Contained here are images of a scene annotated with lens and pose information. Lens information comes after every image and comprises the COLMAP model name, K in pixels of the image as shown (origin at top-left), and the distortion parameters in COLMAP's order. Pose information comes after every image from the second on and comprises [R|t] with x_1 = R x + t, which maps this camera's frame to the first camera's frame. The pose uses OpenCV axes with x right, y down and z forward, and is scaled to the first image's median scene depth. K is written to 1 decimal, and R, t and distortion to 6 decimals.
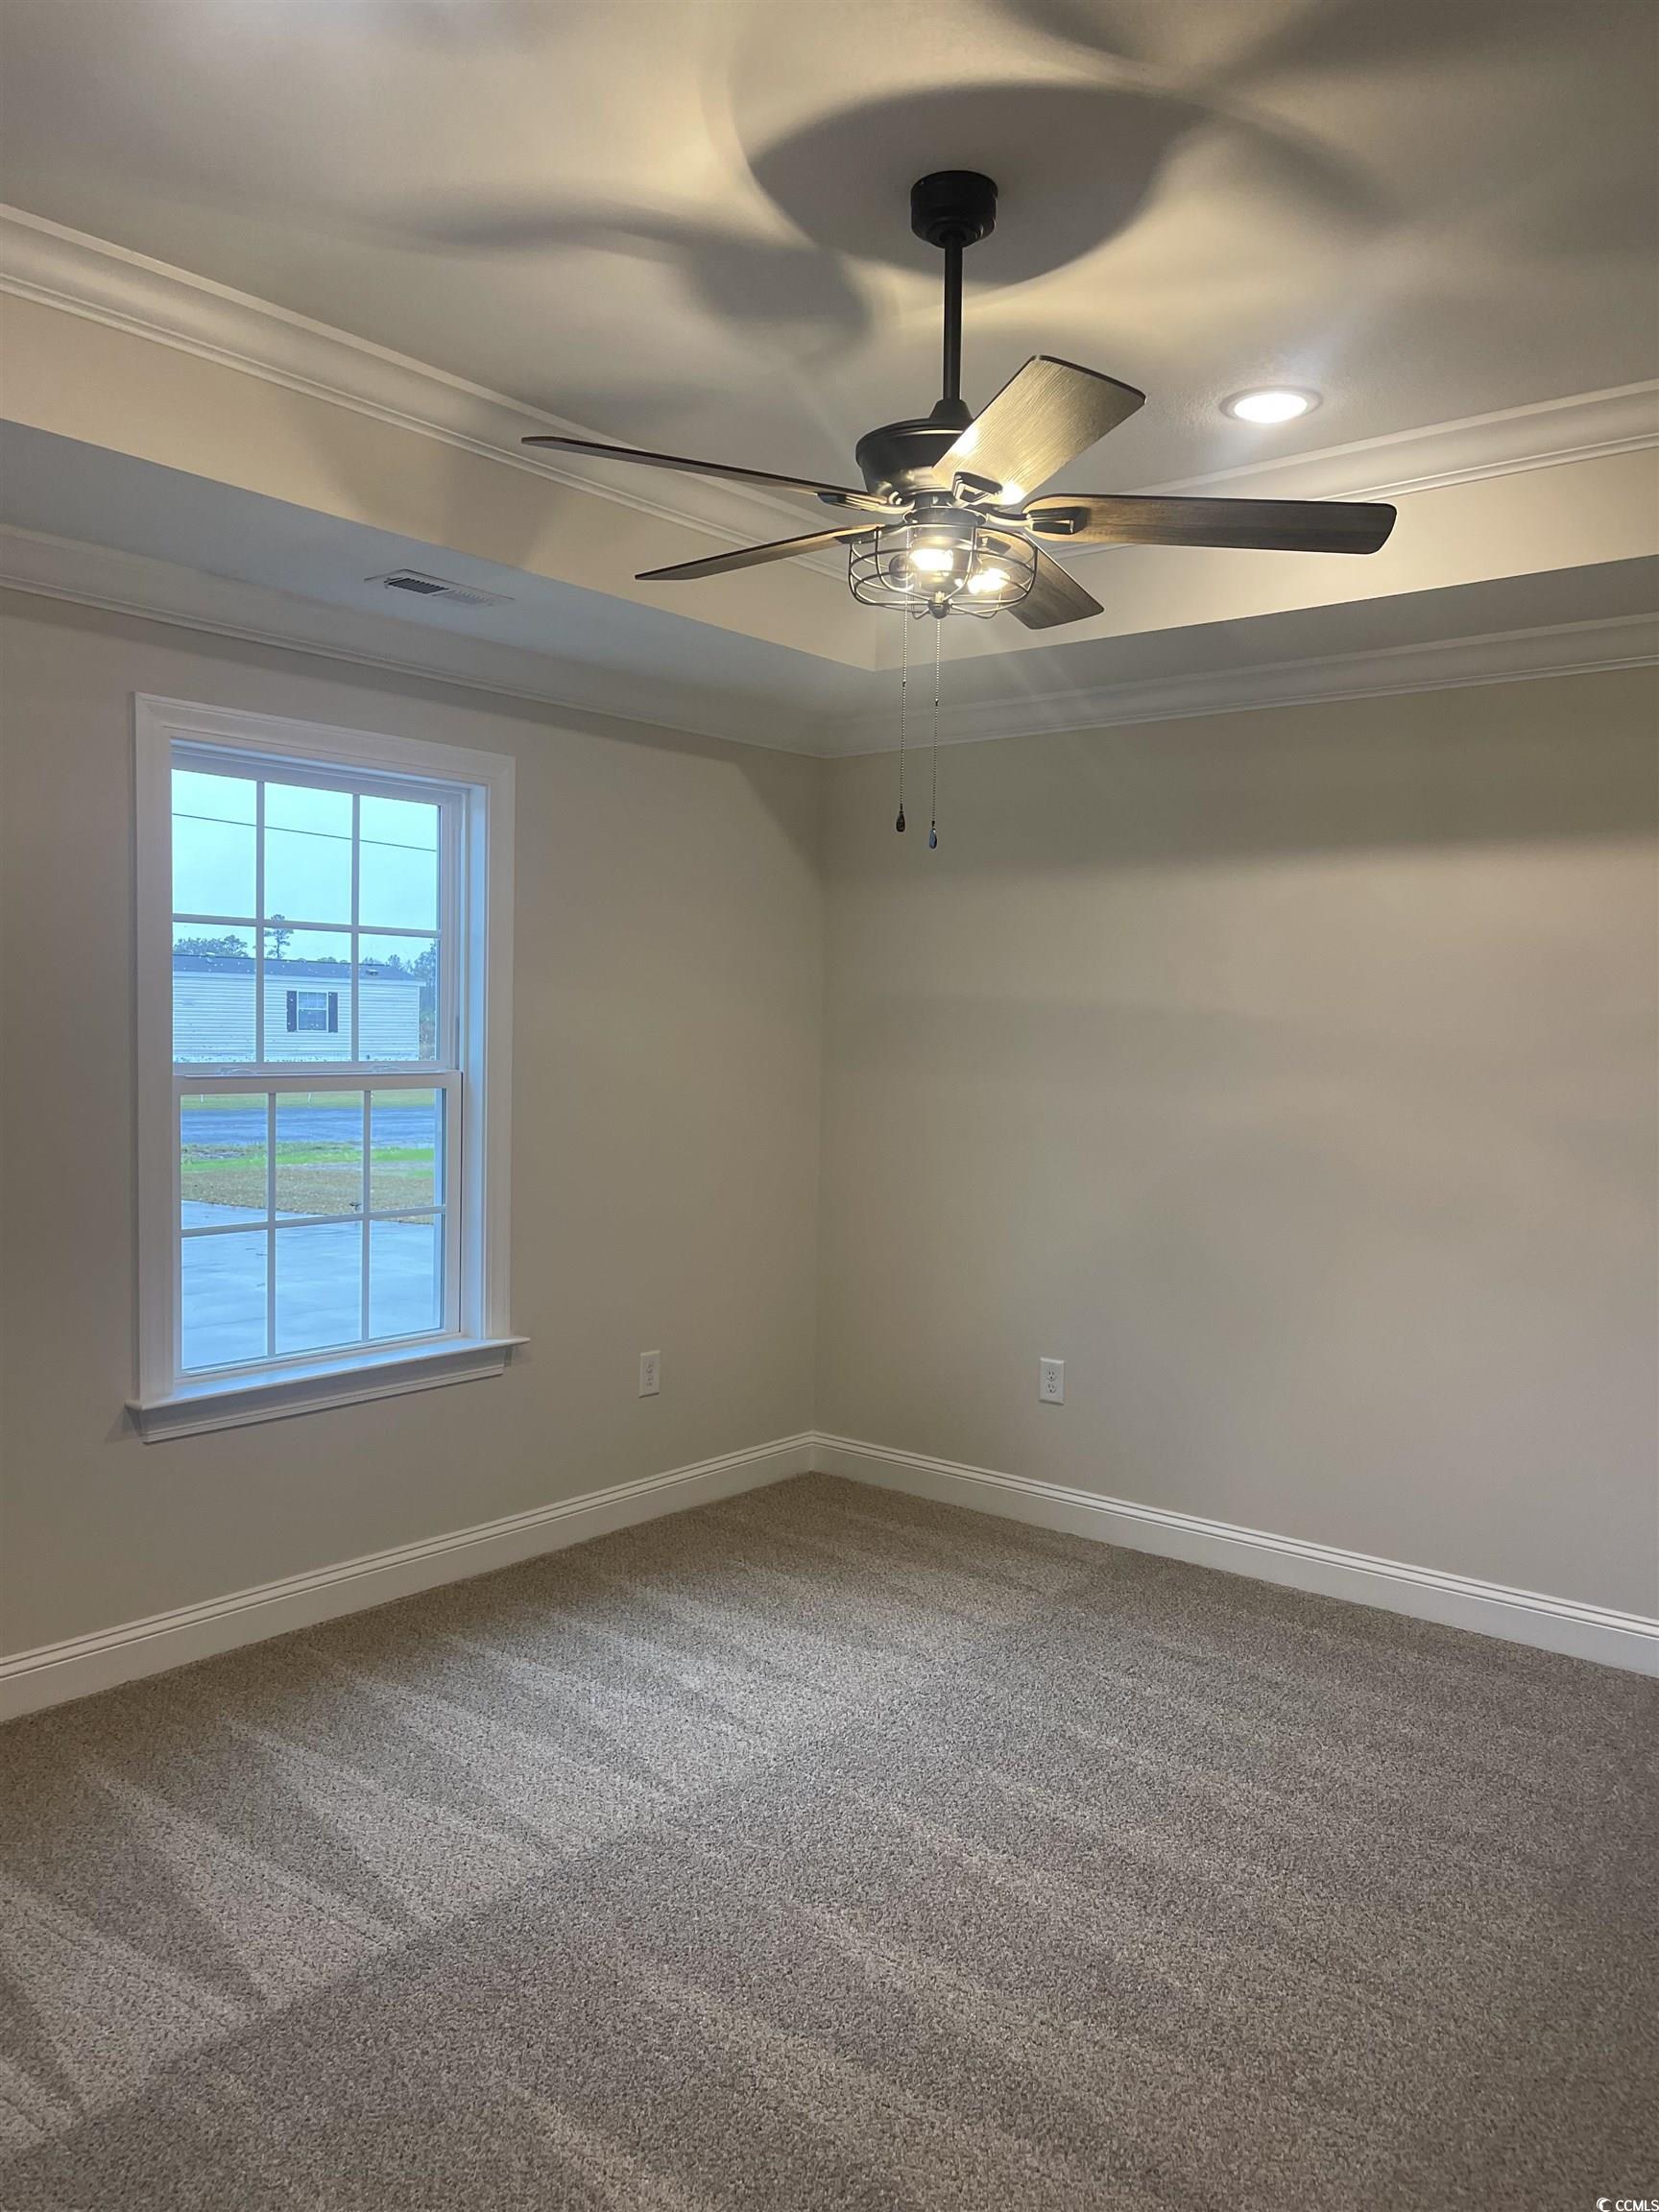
lens RADIAL K [[1668.1, 0, 809.8], [0, 1668.1, 1106.2], [0, 0, 1]] dist [0.053029, -0.049287]
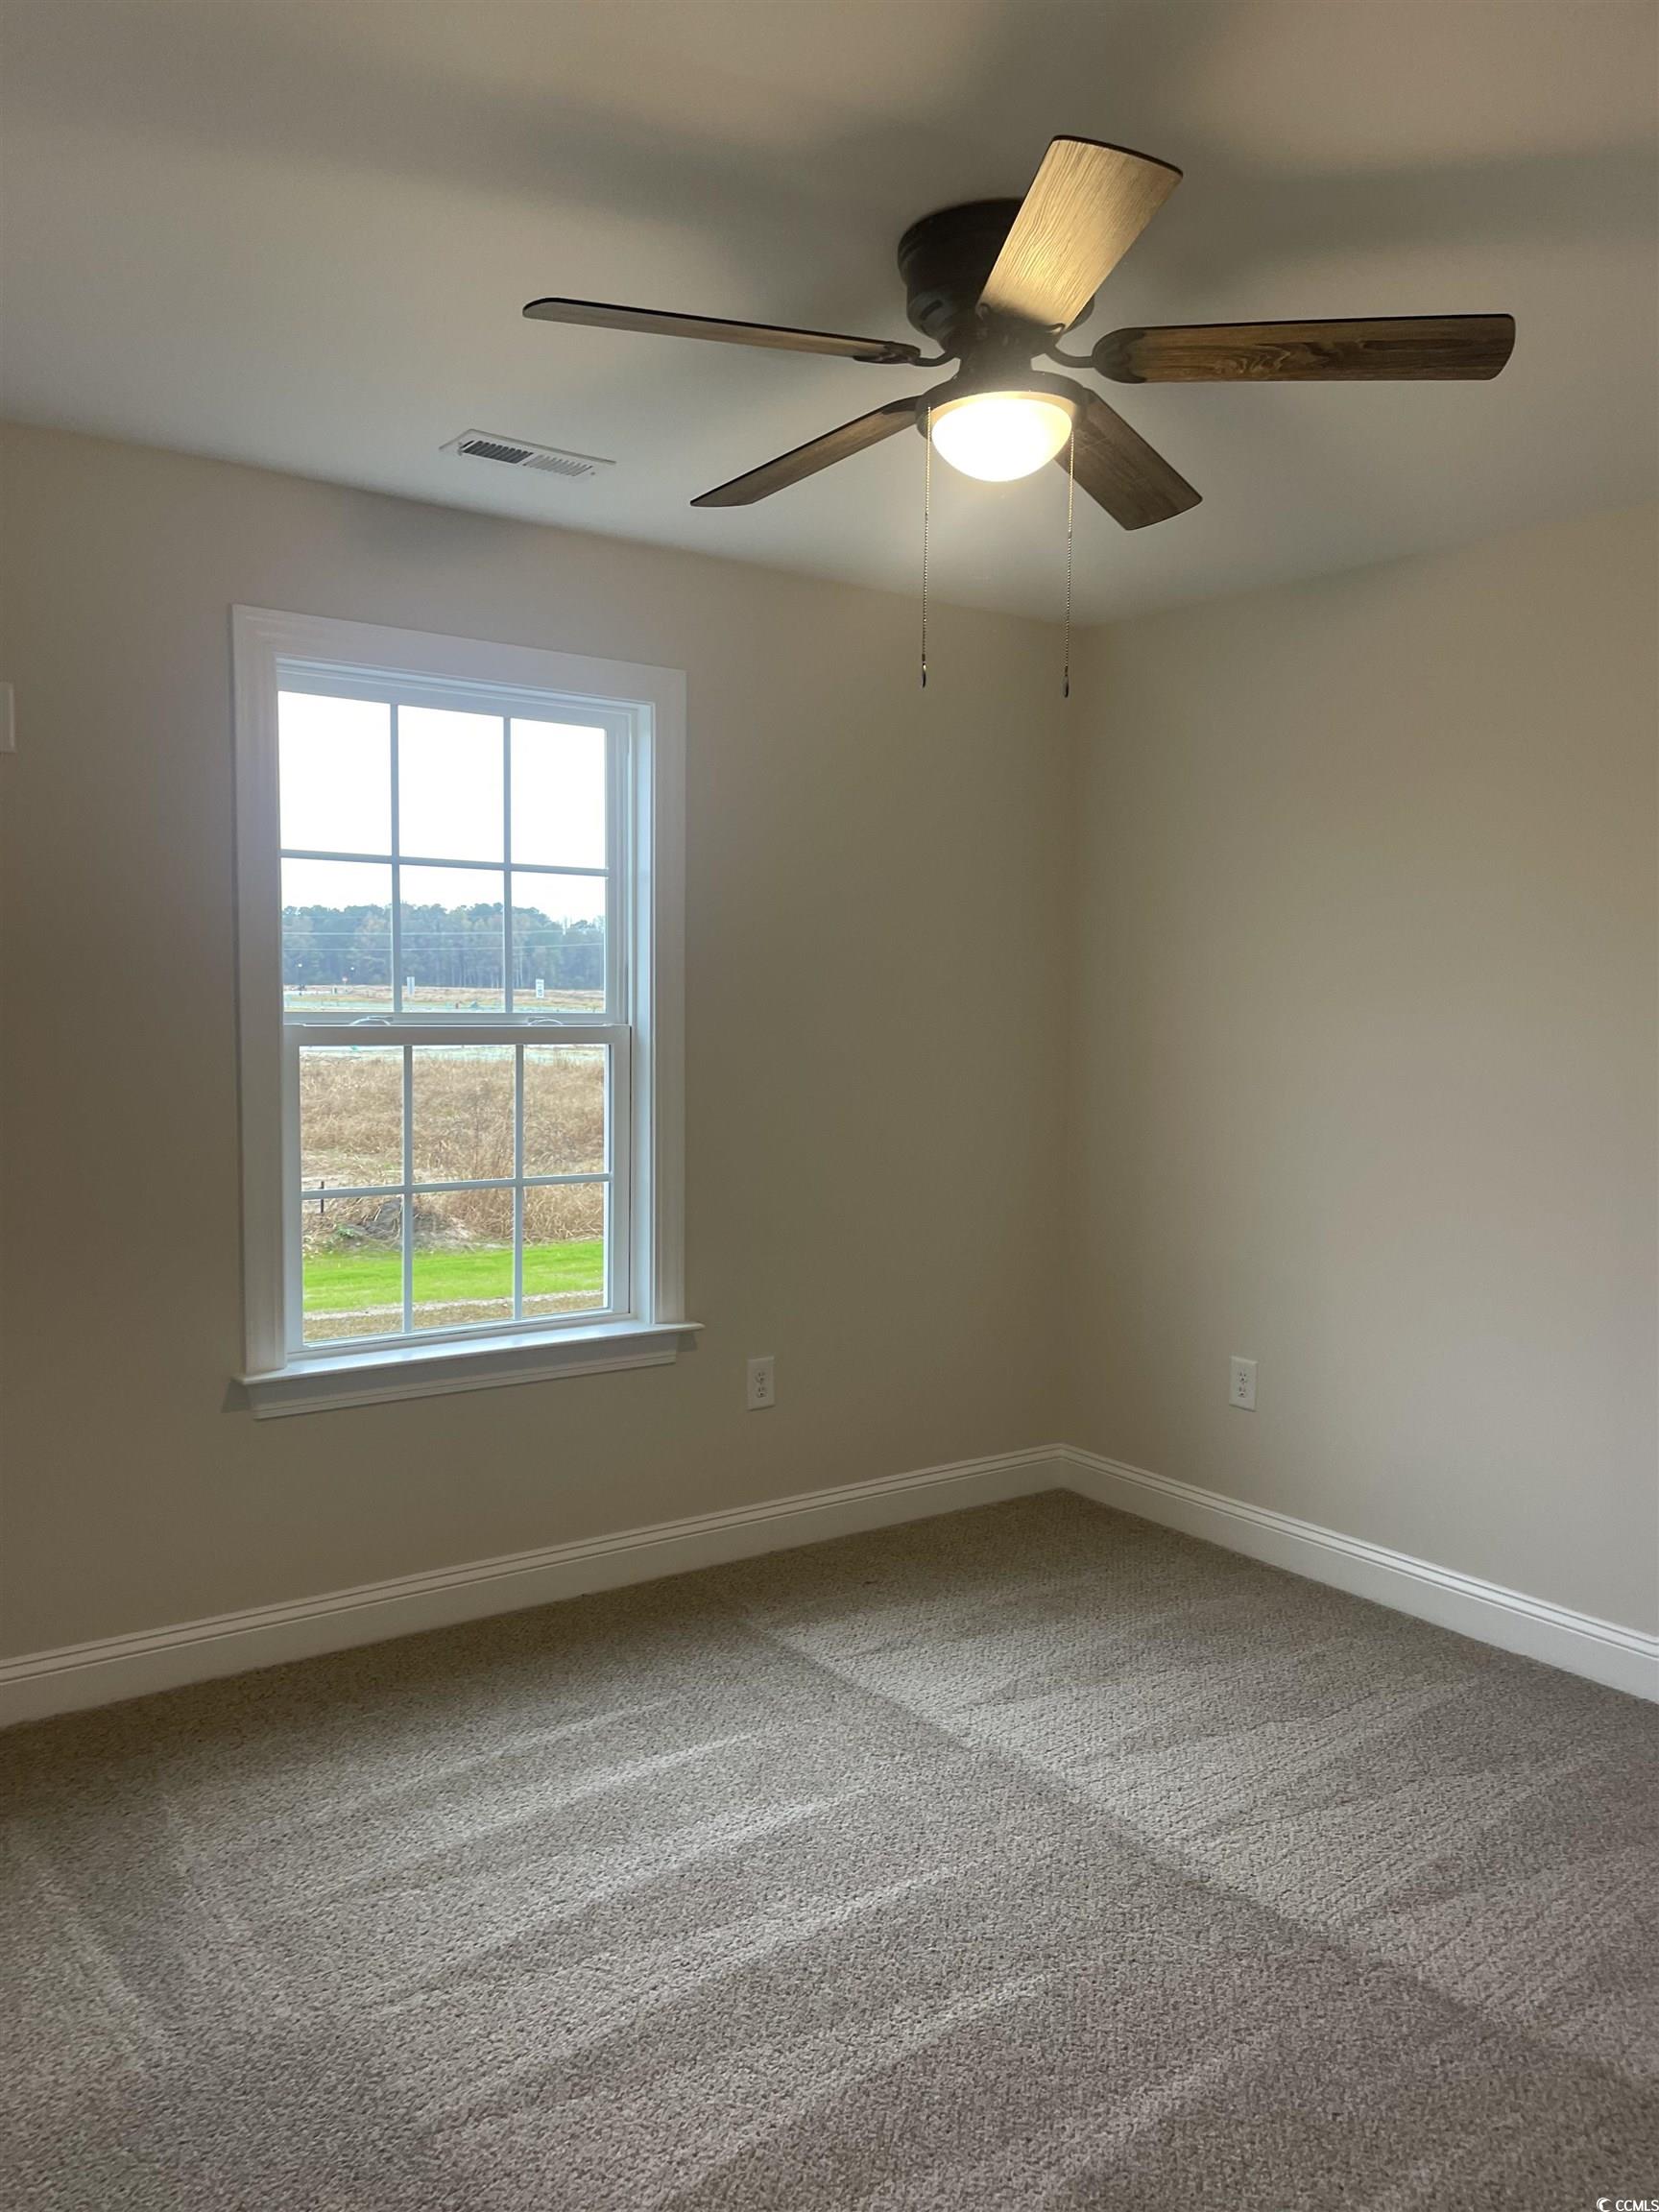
lens RADIAL K [[1668.1, 0, 850.9], [0, 1668.1, 1103.5], [0, 0, 1]] dist [0.053029, -0.049287]
pose [[0.967816, 0.026611, -0.250248, 0.139359], [-0.020518, 0.999427, 0.026928, -0.005926], [0.250821, -0.020927, 0.967807, 0.165942]]
